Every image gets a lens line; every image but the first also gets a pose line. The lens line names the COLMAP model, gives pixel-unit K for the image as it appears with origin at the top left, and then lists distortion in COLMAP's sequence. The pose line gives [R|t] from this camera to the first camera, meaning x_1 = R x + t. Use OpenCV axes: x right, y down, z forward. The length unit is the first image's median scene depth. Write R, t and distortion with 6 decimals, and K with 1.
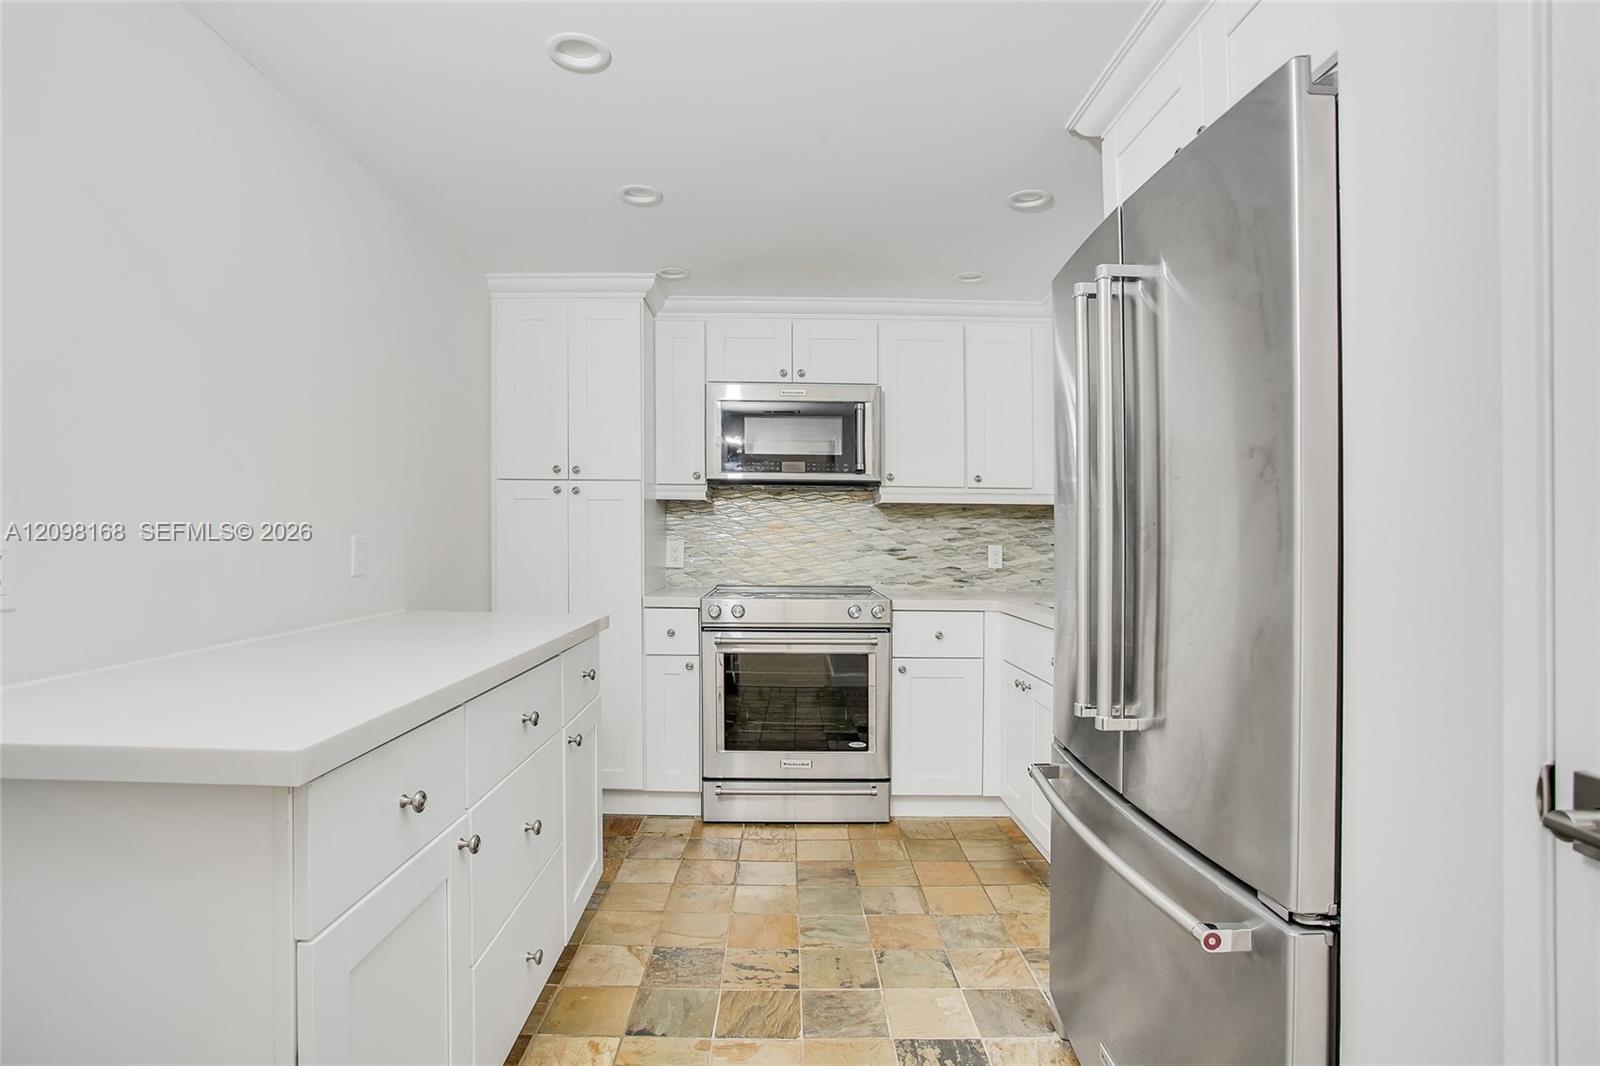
lens RADIAL K [[812.4, 0, 786.2], [0, 812.4, 530.8], [0, 0, 1]] dist [-0.058241, 0.023015]
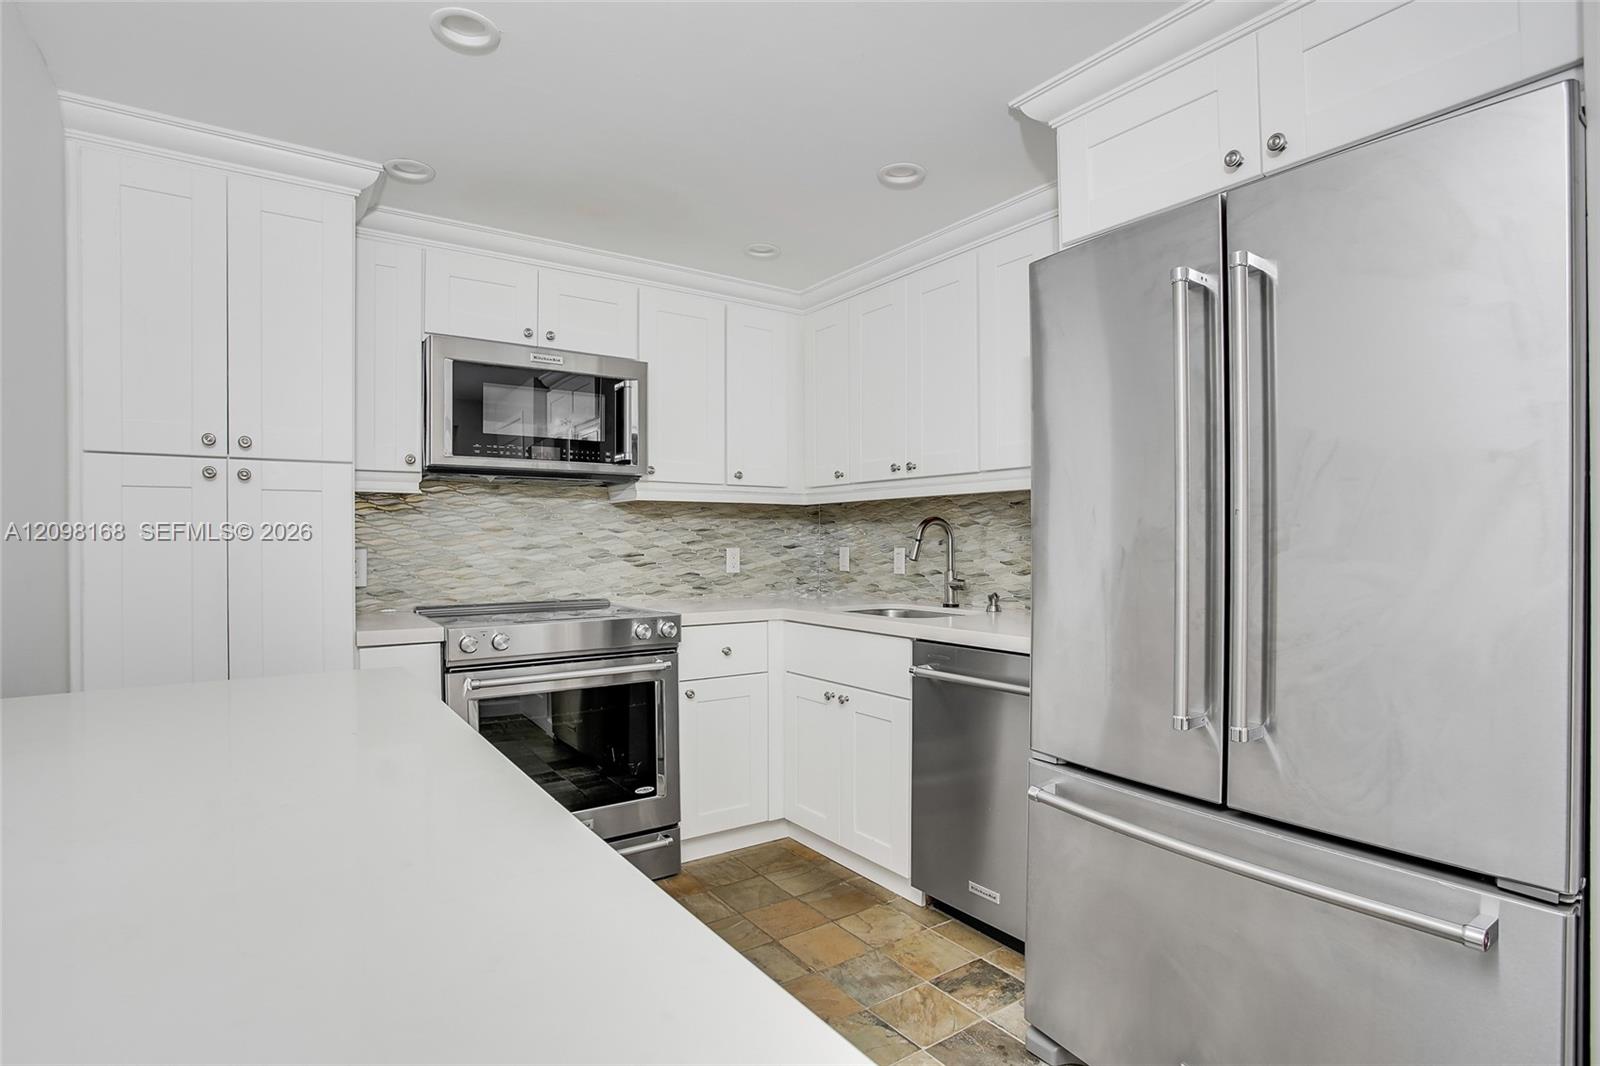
lens RADIAL K [[815.8, 0, 804.9], [0, 815.8, 542.9], [0, 0, 1]] dist [-0.070813, 0.035481]
pose [[0.826160, -0.014758, 0.563243, -0.220391], [0.006787, 0.999845, 0.016242, -0.002697], [-0.563395, -0.009596, 0.826132, 0.200770]]
